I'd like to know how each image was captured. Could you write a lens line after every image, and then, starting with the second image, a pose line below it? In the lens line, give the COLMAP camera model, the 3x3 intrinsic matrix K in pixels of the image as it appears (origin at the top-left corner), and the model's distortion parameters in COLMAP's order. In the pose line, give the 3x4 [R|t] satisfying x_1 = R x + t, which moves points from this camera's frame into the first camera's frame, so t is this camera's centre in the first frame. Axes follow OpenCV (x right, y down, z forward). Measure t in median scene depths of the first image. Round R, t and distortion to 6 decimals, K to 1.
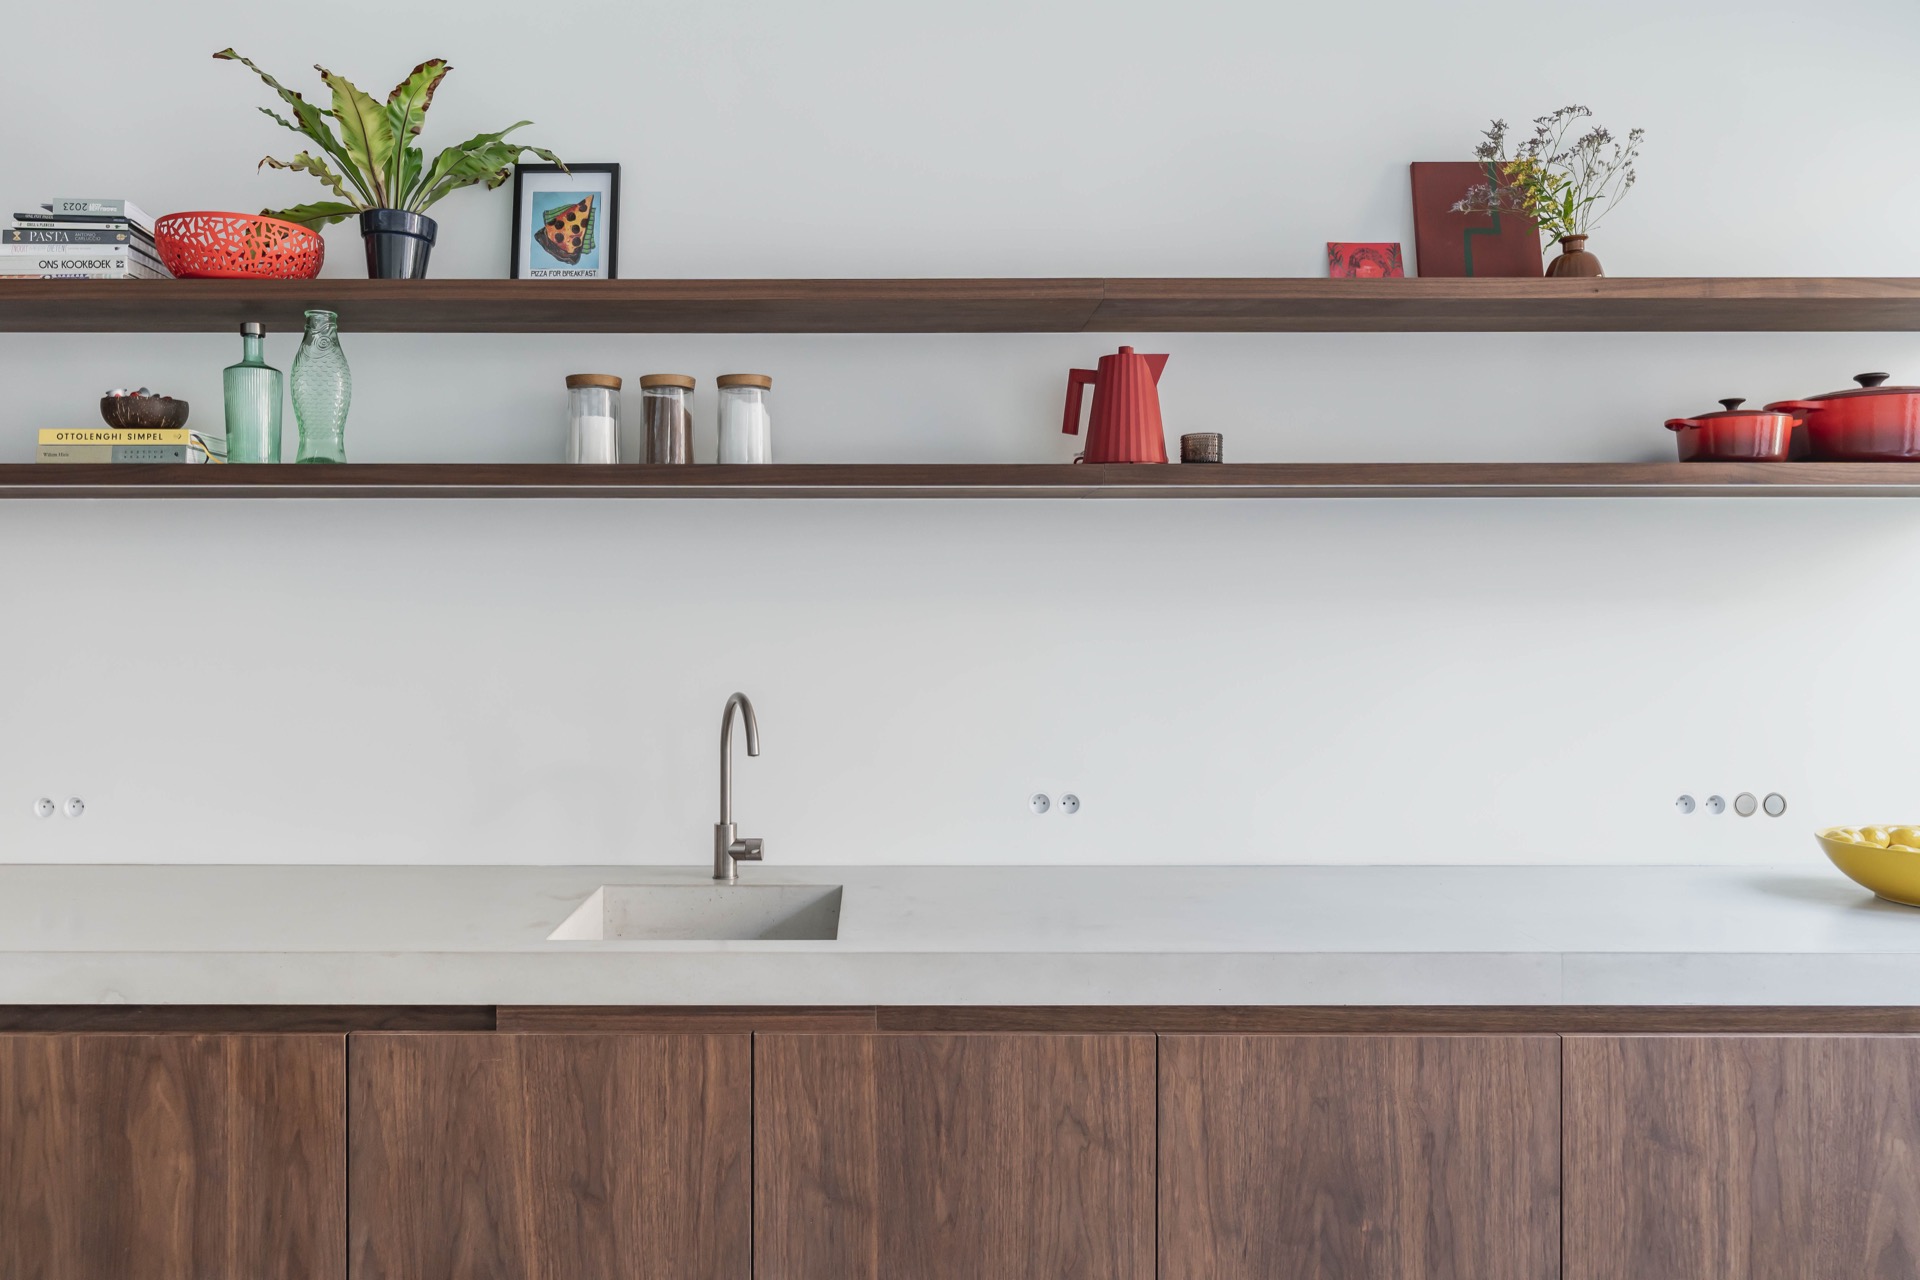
lens RADIAL K [[1360.2, 0, 922.0], [0, 1360.2, 627.0], [0, 0, 1]] dist [0.002725, -0.006515]
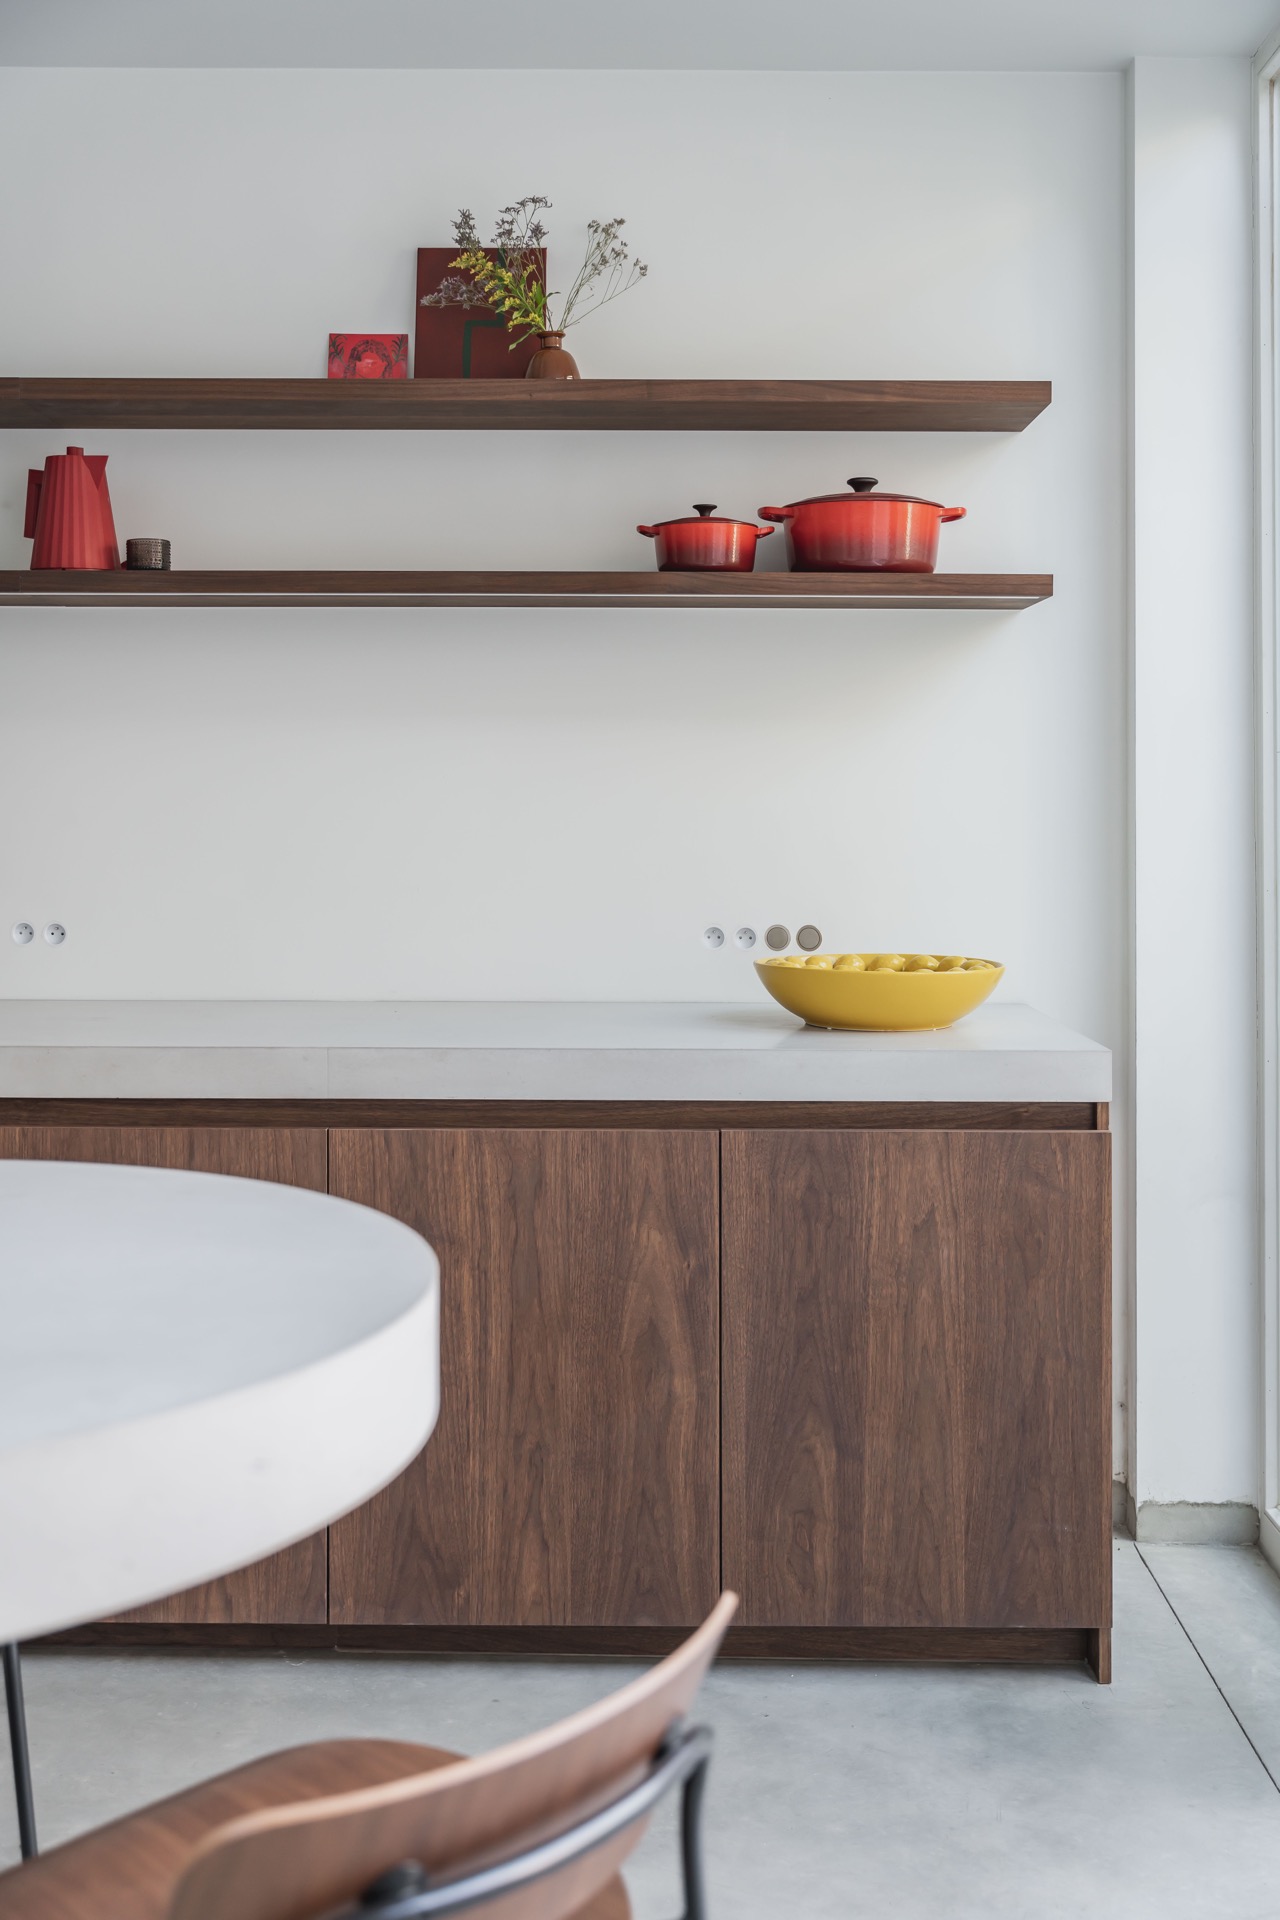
lens RADIAL K [[2011.4, 0, 640.1], [0, 2011.4, 799.8], [0, 0, 1]] dist [-0.000375, -0.010161]
pose [[0.999994, 0.001743, 0.003076, 0.555977], [-0.001741, 0.999998, -0.000838, 0.041382], [-0.003078, 0.000833, 0.999995, -0.415598]]
